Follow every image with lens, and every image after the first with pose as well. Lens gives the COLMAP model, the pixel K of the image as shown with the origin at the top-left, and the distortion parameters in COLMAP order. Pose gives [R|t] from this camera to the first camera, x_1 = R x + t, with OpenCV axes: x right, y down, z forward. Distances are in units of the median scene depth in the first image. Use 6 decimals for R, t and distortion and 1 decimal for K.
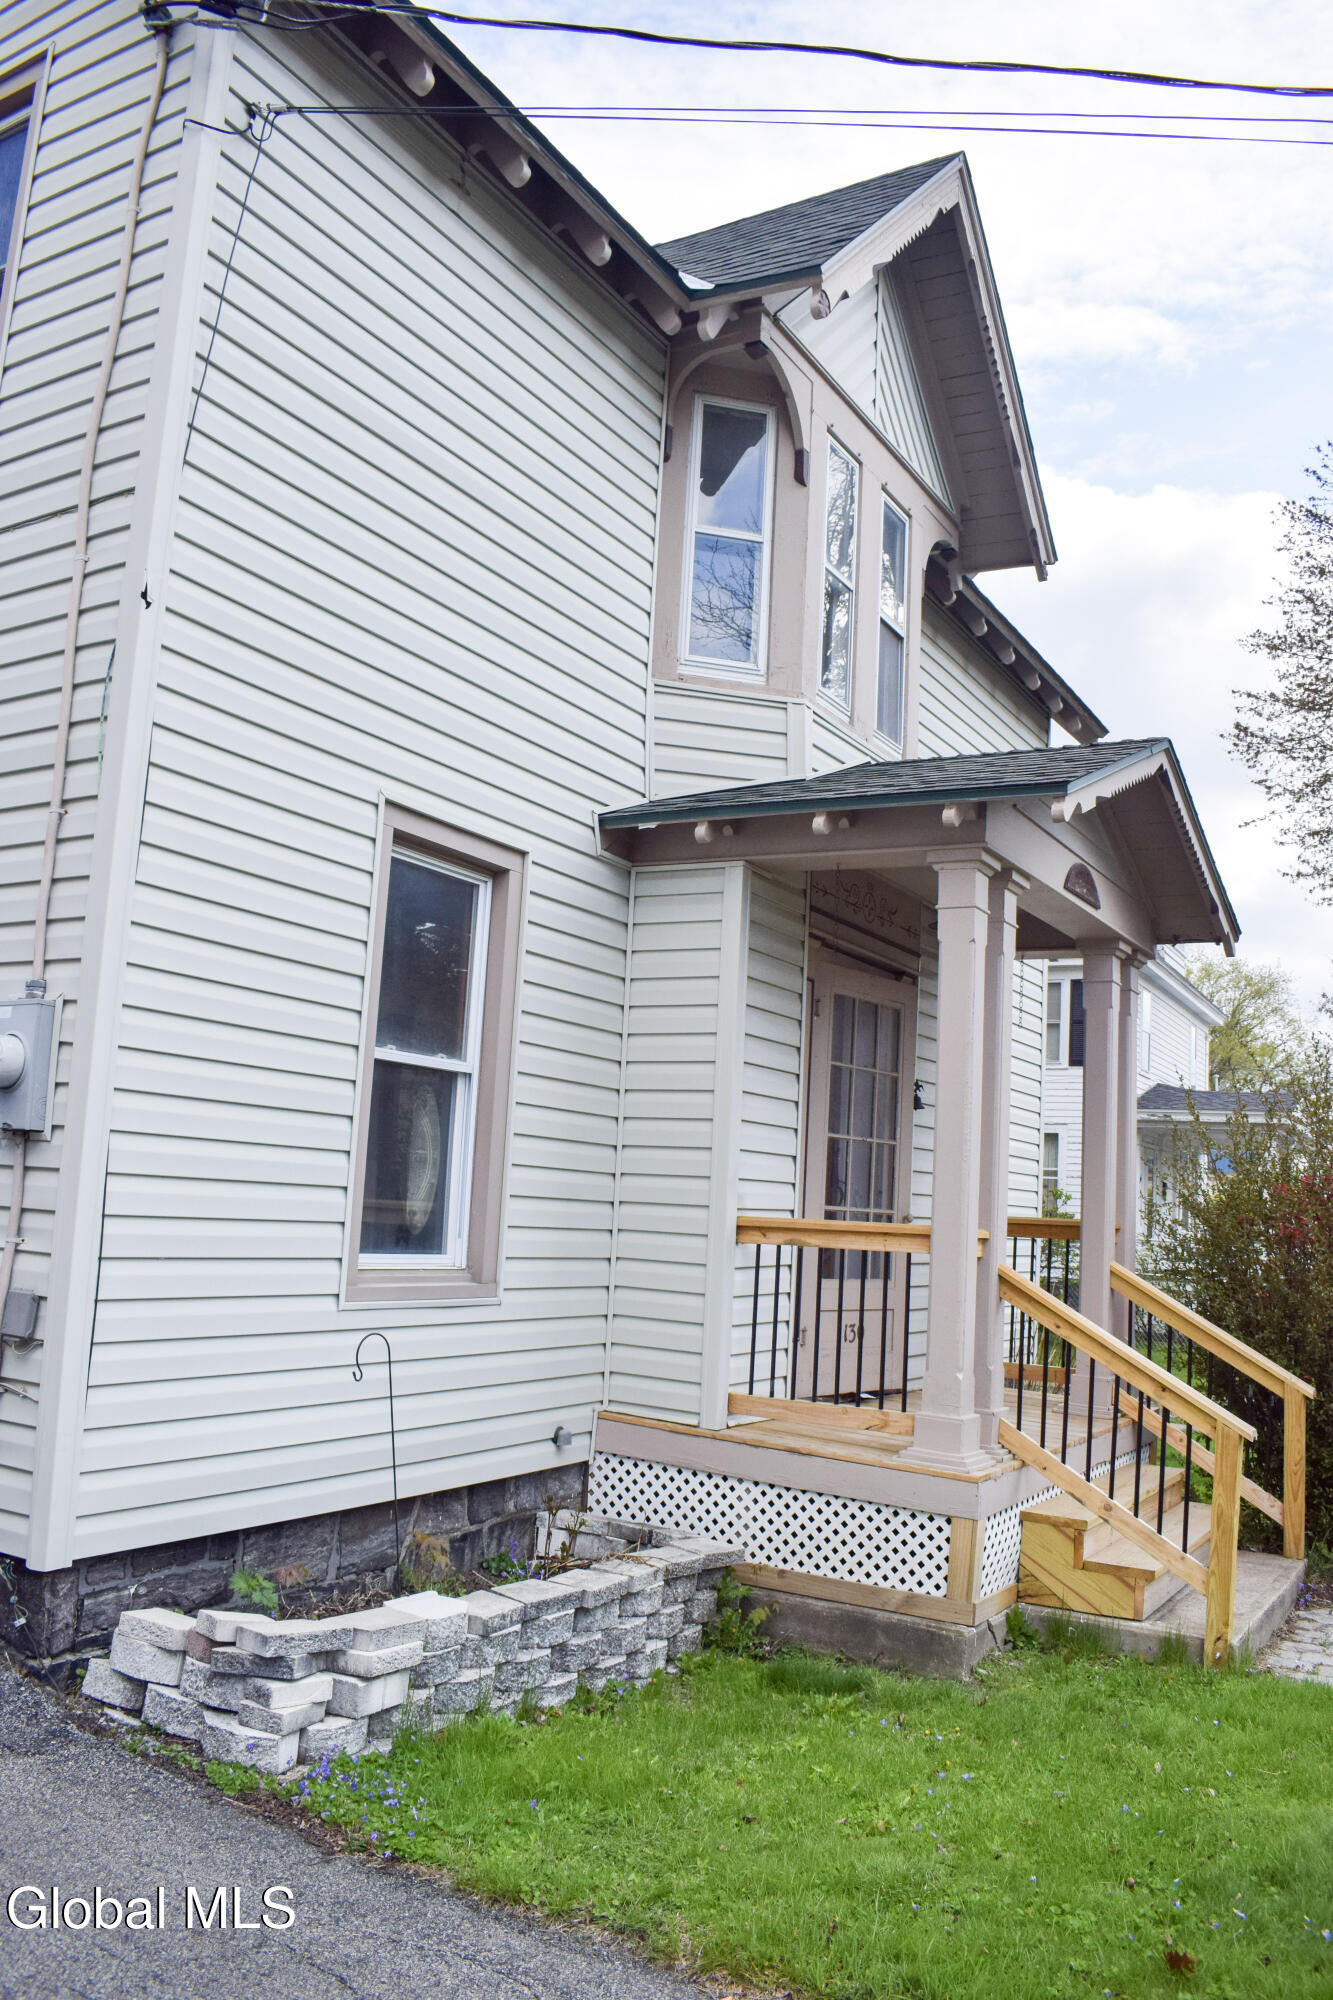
lens RADIAL K [[1576.7, 0, 666.5], [0, 1576.7, 1000.0], [0, 0, 1]] dist [-0.086046, -0.003919]
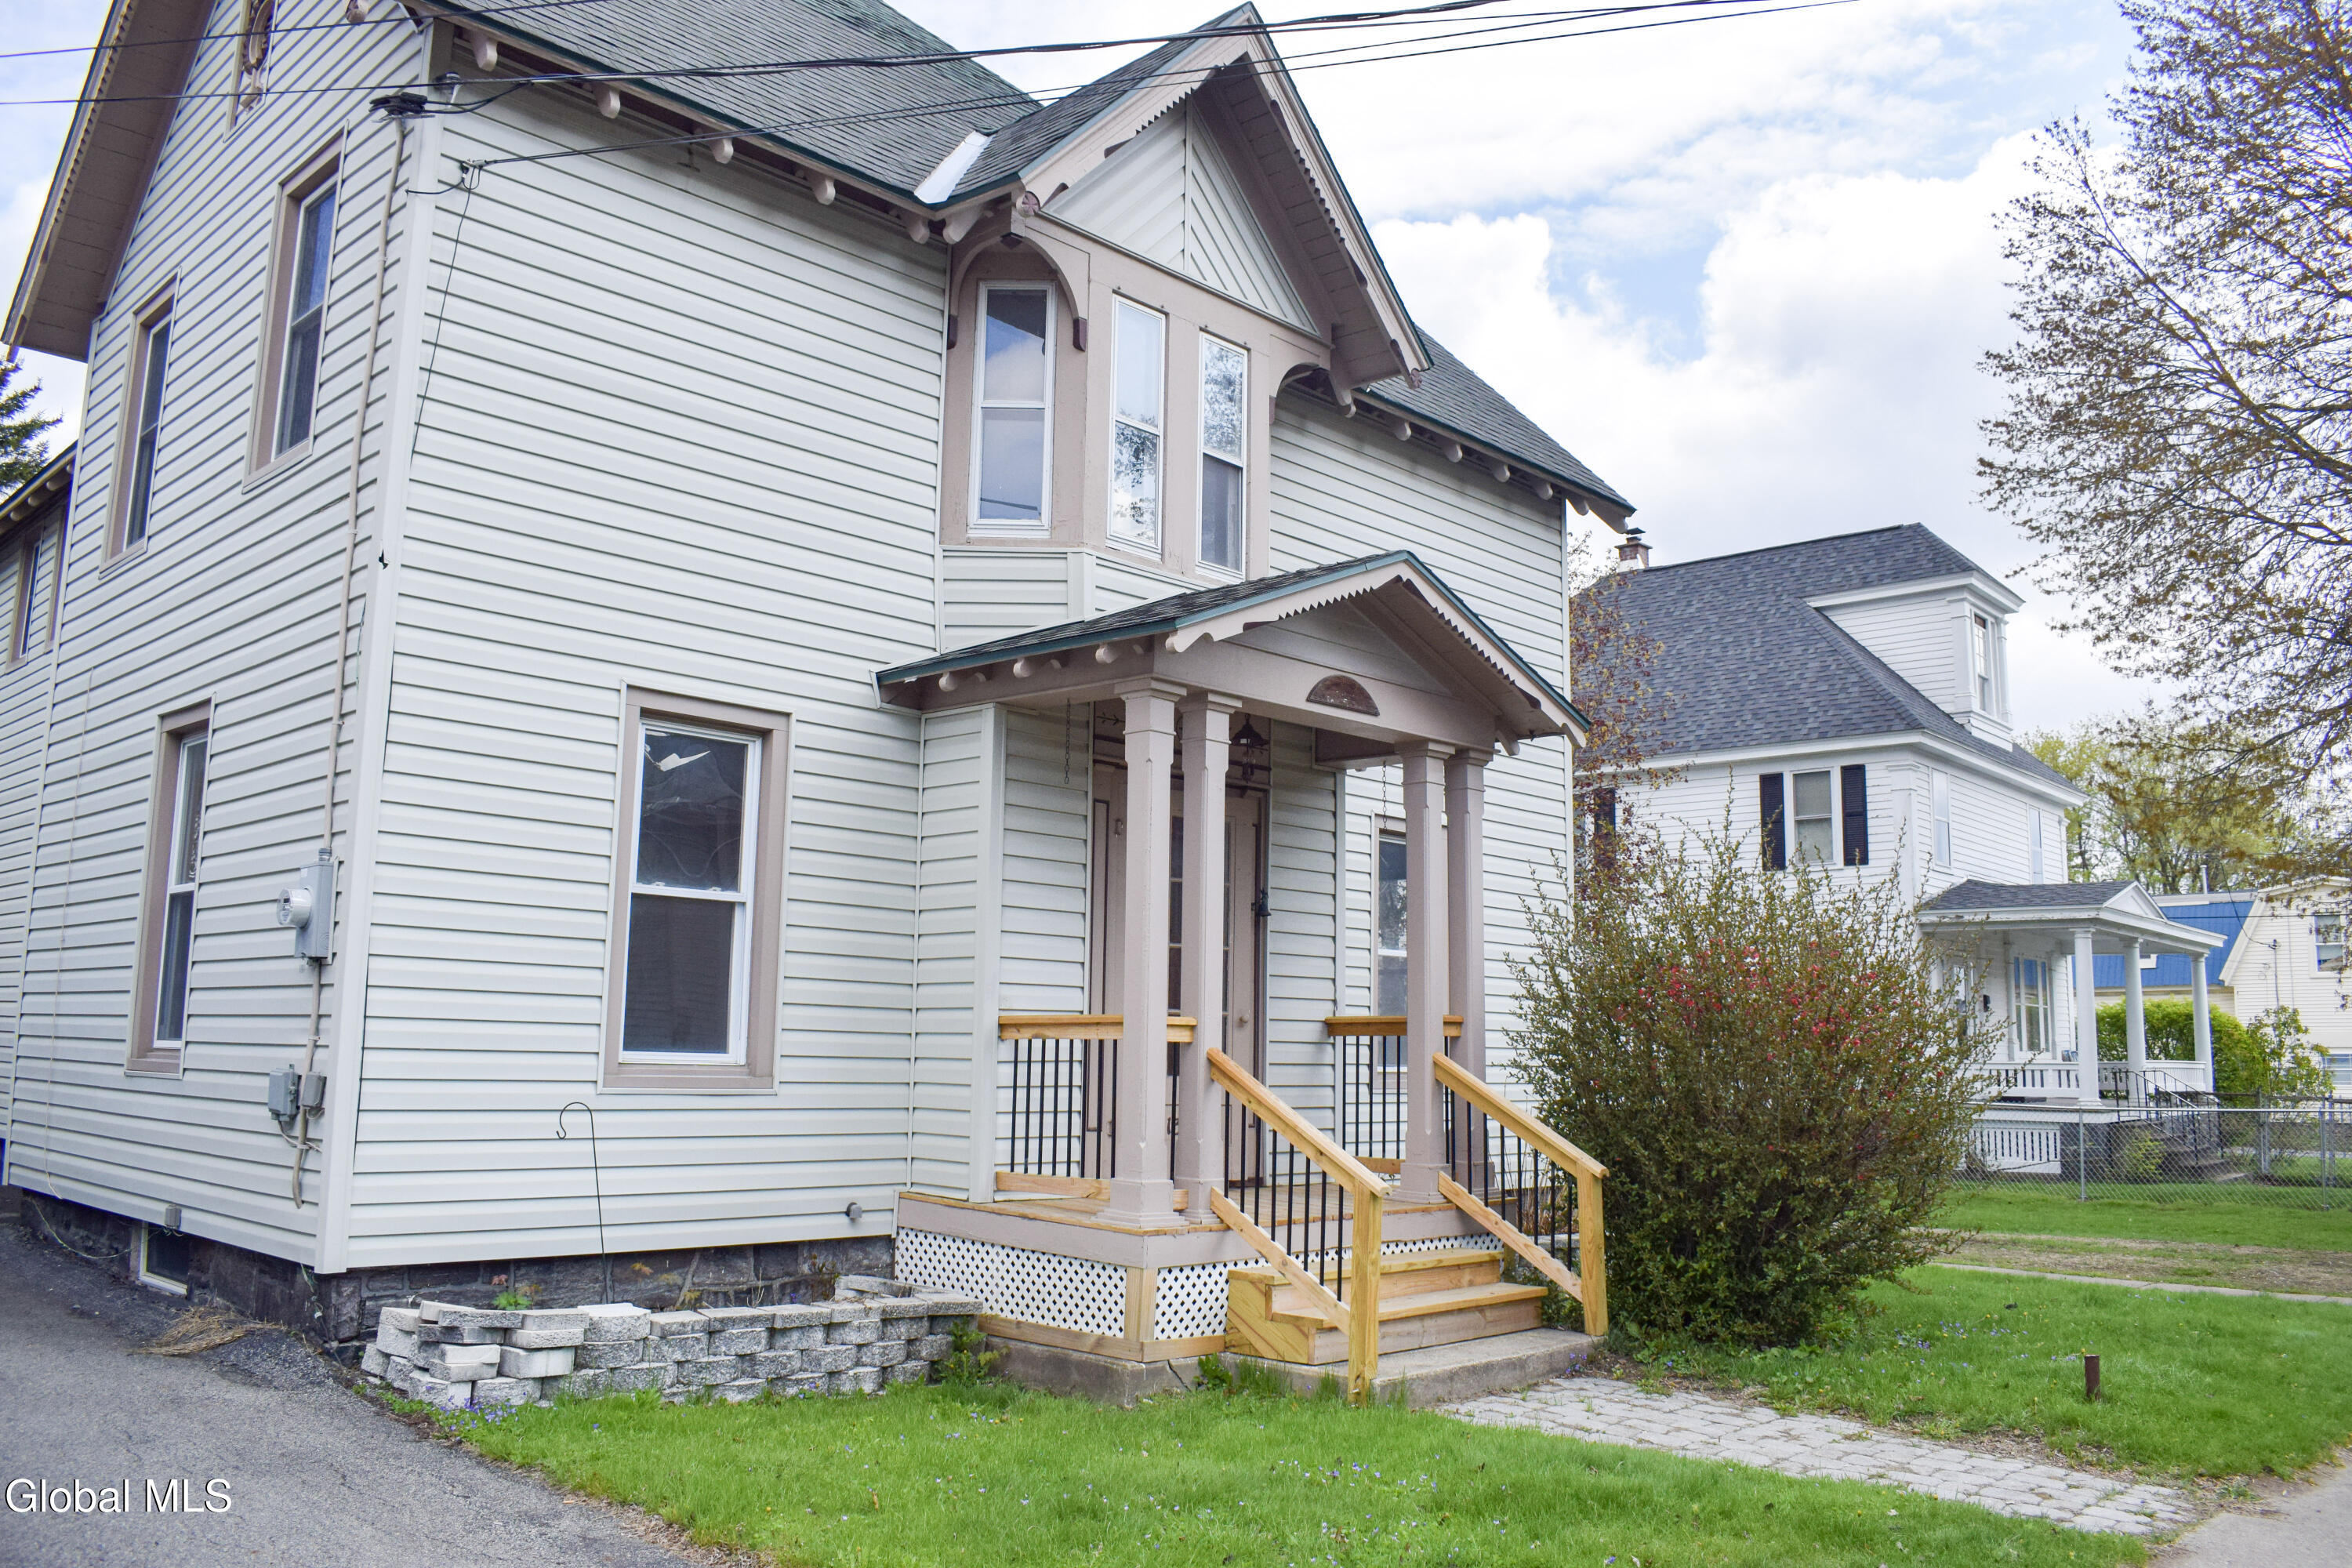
lens RADIAL K [[1854.2, 0, 1176.0], [0, 1854.2, 784.0], [0, 0, 1]] dist [-0.086046, -0.003919]
pose [[0.973698, -0.069812, -0.216883, 0.507891], [0.064524, 0.997423, -0.031377, 0.022282], [0.218515, 0.016557, 0.975693, -0.299825]]
